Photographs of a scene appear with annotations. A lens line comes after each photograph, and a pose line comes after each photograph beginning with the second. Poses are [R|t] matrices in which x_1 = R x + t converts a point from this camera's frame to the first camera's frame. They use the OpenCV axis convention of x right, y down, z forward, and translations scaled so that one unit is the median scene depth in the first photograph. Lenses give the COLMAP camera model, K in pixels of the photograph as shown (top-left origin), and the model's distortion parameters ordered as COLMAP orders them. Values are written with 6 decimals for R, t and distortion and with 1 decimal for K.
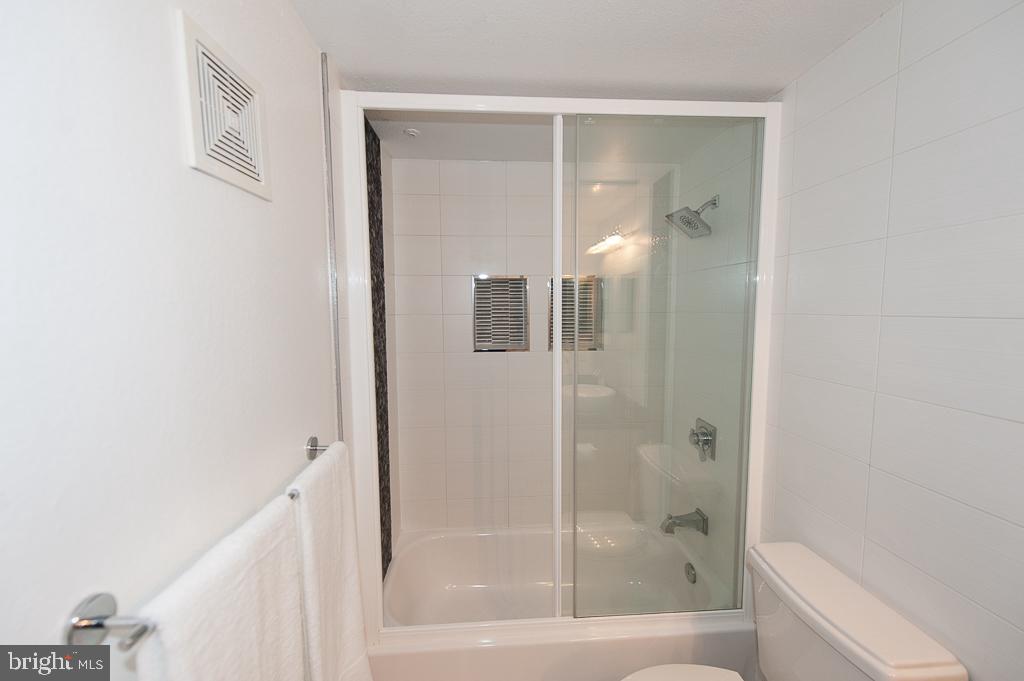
lens RADIAL K [[399.6, 0, 511.0], [0, 399.6, 343.8], [0, 0, 1]] dist [0.011939, -0.003042]
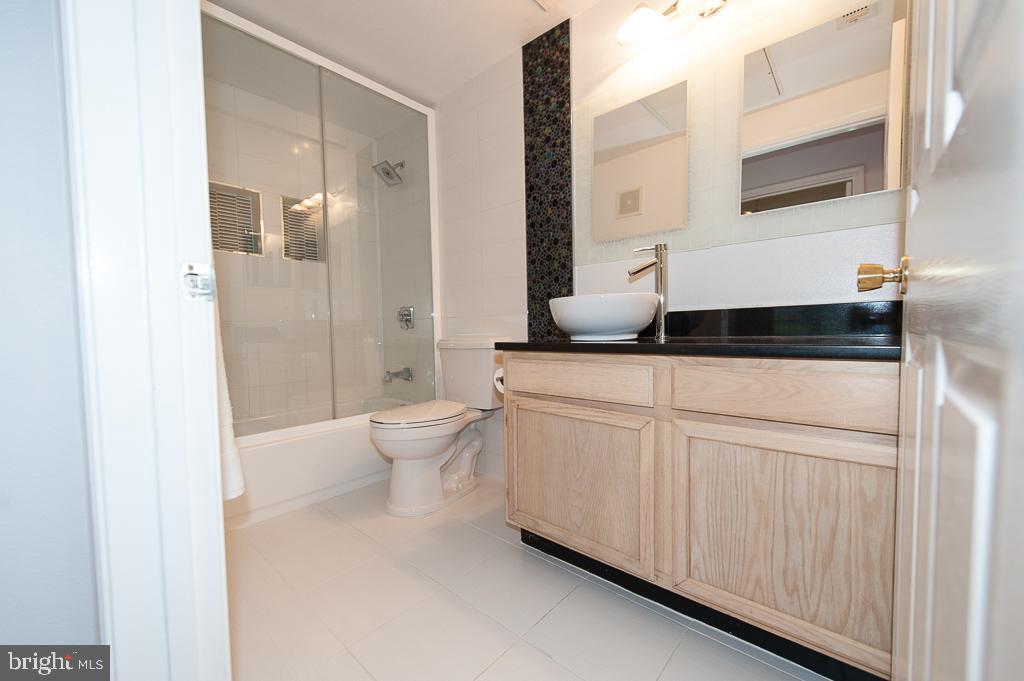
lens RADIAL K [[399.6, 0, 505.6], [0, 399.6, 340.3], [0, 0, 1]] dist [0.011939, -0.003042]
pose [[0.726989, -0.037508, 0.685624, -0.297320], [0.076429, 0.996722, -0.026513, 0.394772], [-0.682382, 0.071676, 0.727473, -0.372085]]
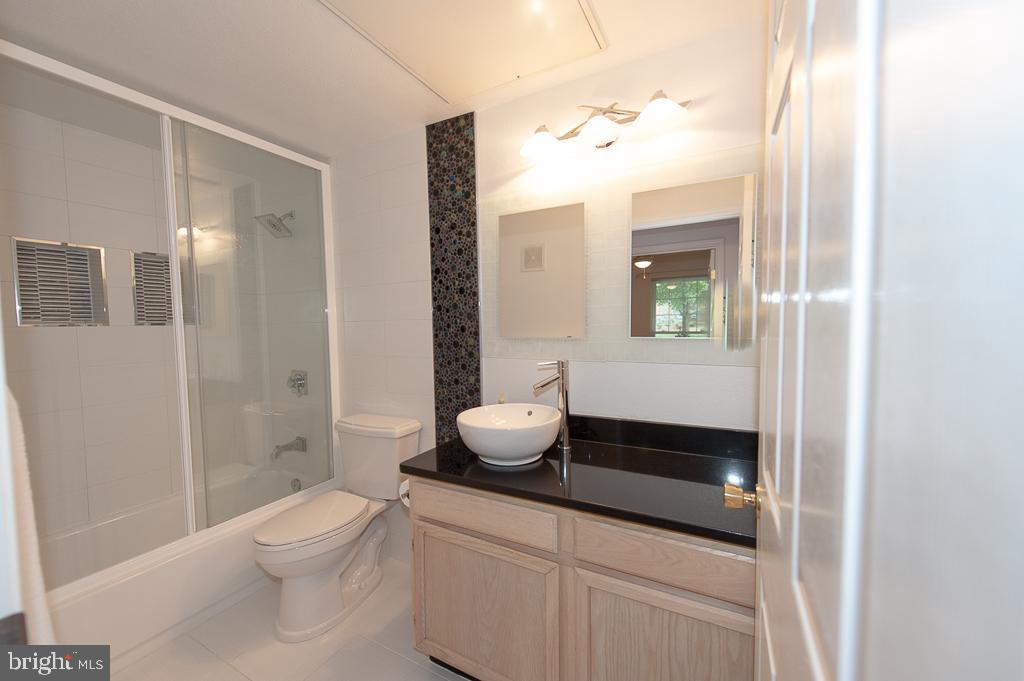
lens RADIAL K [[399.6, 0, 508.8], [0, 399.6, 344.8], [0, 0, 1]] dist [0.011939, -0.003042]
pose [[0.546534, -0.046903, 0.836123, -0.277399], [0.089458, 0.995987, -0.002604, 0.175549], [-0.832645, 0.076221, 0.548536, -0.382805]]
